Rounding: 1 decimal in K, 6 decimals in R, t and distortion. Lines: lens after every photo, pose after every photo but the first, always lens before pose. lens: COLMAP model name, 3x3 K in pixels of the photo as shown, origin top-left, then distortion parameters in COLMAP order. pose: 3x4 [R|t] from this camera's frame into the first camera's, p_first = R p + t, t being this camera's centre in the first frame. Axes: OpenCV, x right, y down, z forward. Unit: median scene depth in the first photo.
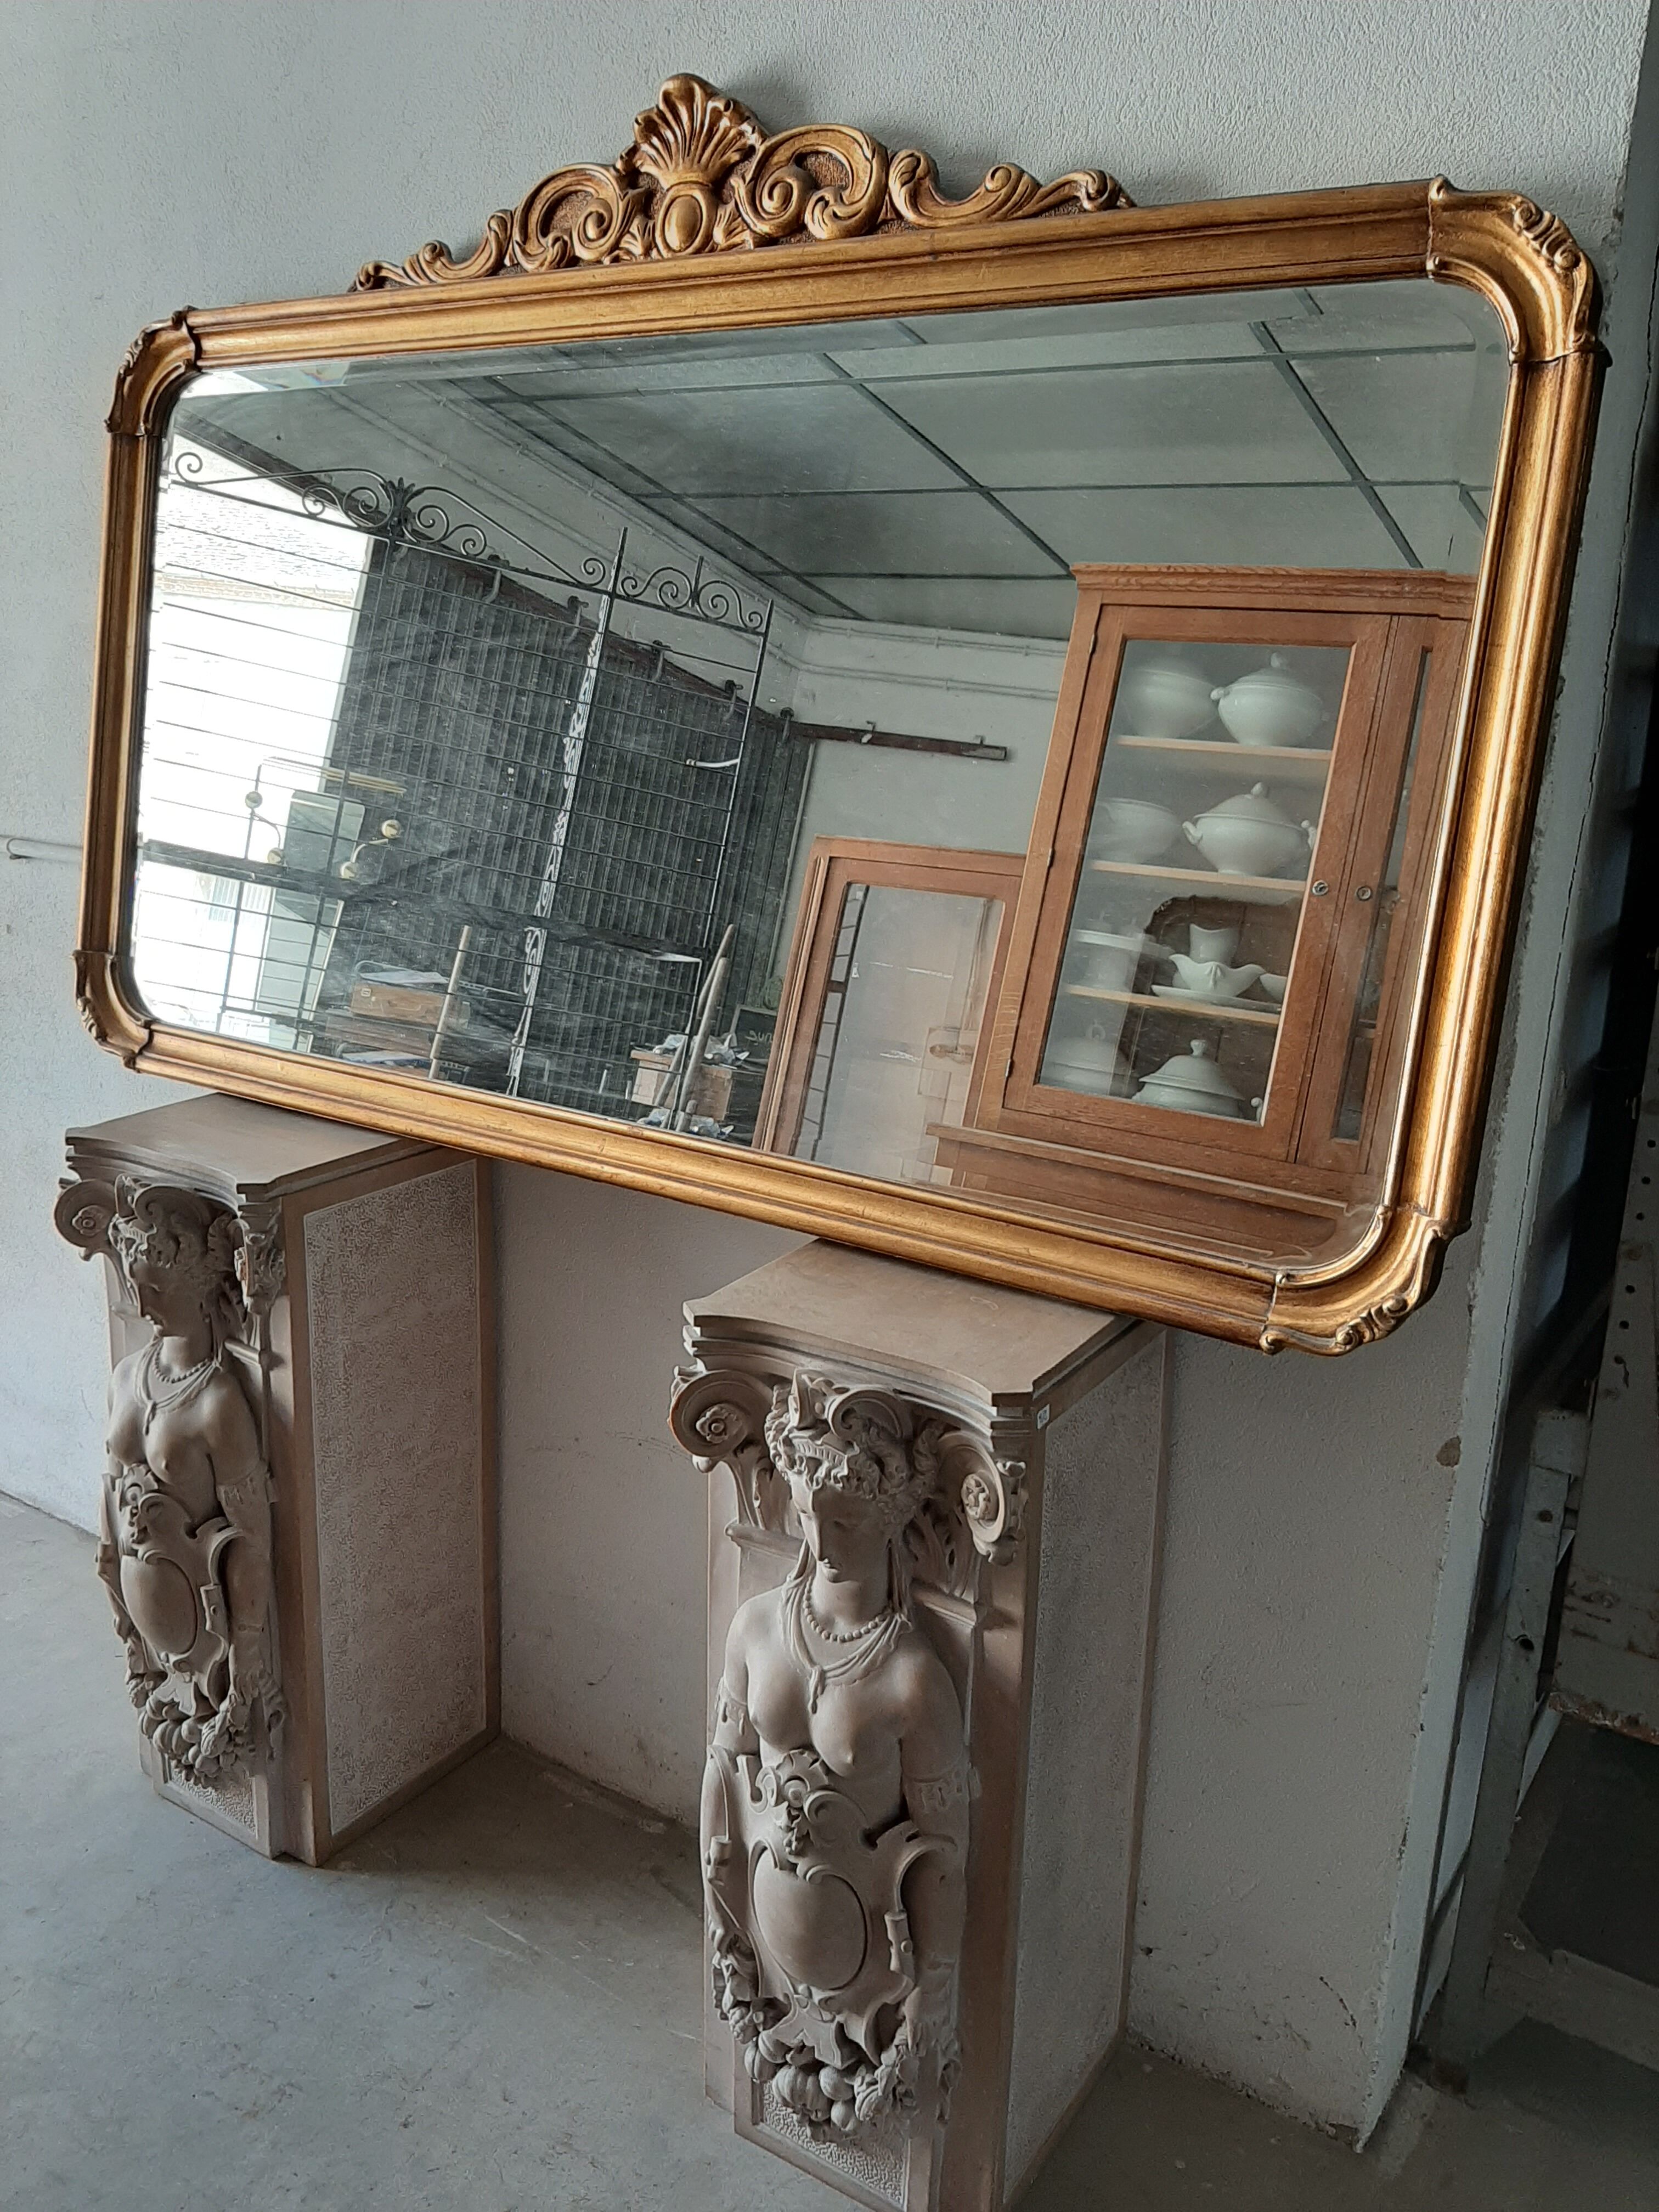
lens RADIAL K [[1601.2, 0, 827.0], [0, 1601.2, 1157.6], [0, 0, 1]] dist [0.004630, -0.055972]
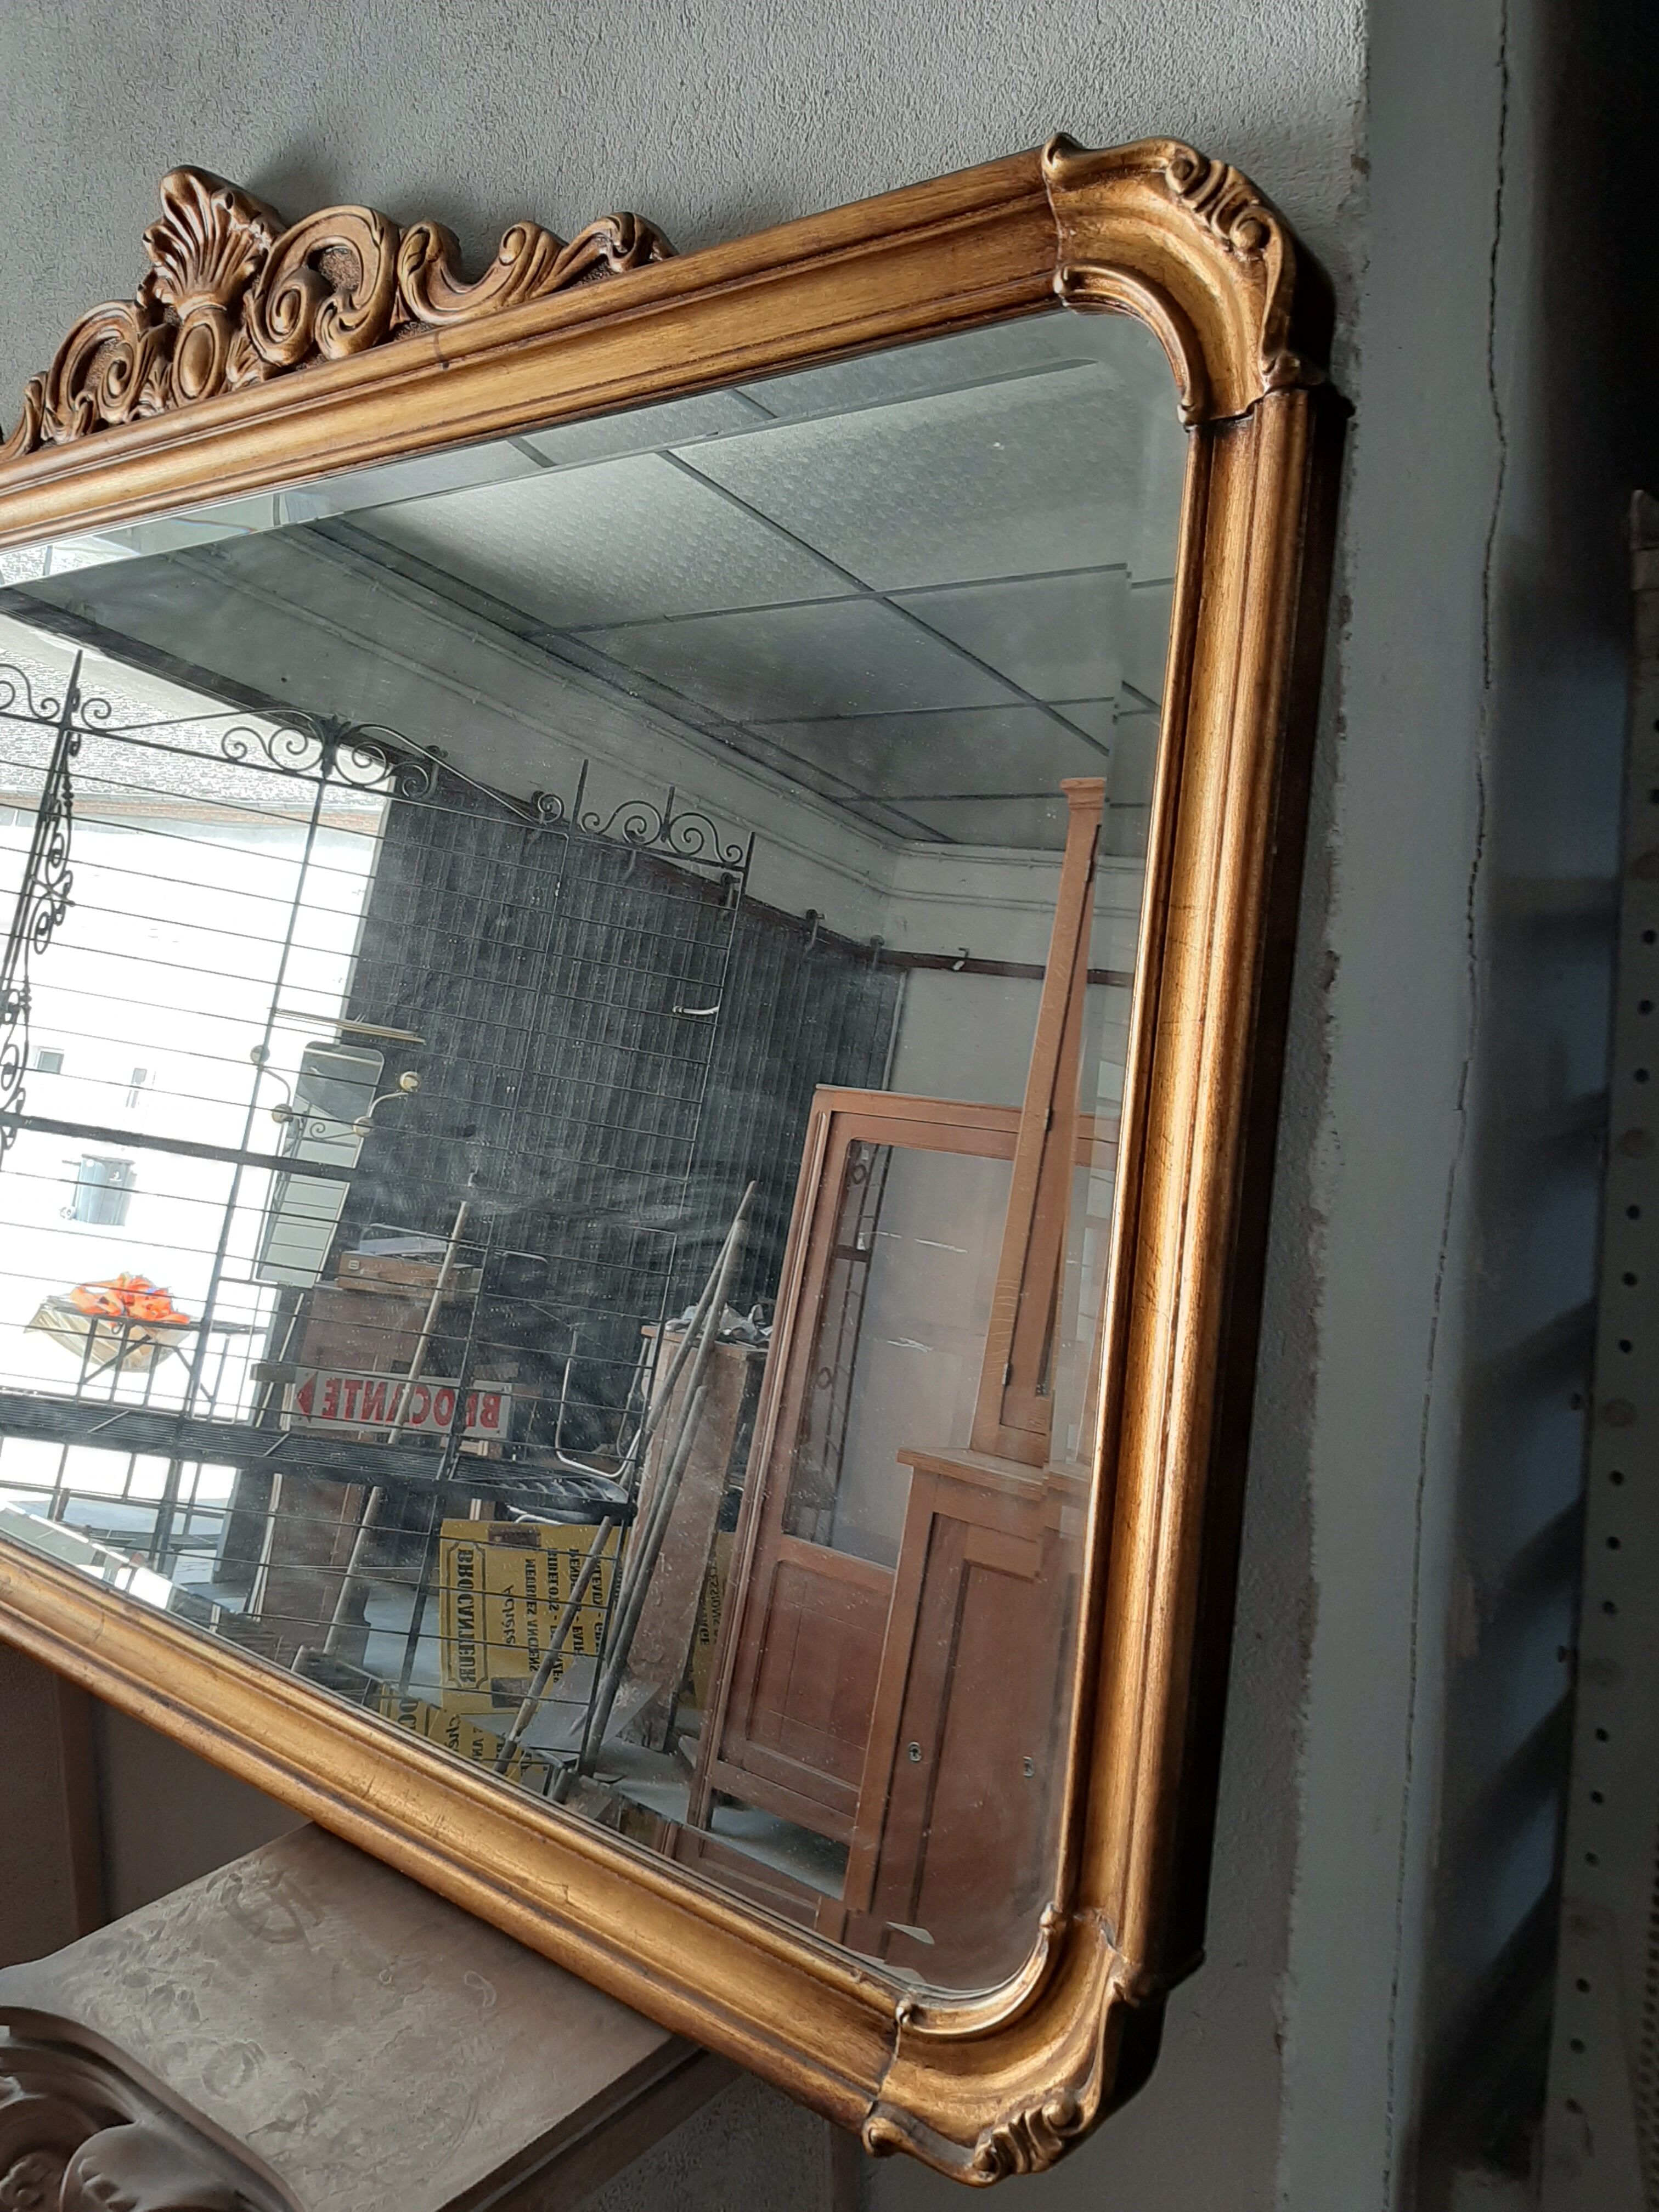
lens RADIAL K [[1691.3, 0, 834.8], [0, 1691.3, 1181.5], [0, 0, 1]] dist [0.005636, -0.066336]
pose [[0.996436, -0.018881, -0.082214, 0.288728], [0.008382, 0.991967, -0.126223, -0.127302], [0.083937, 0.125084, 0.988589, 0.348103]]
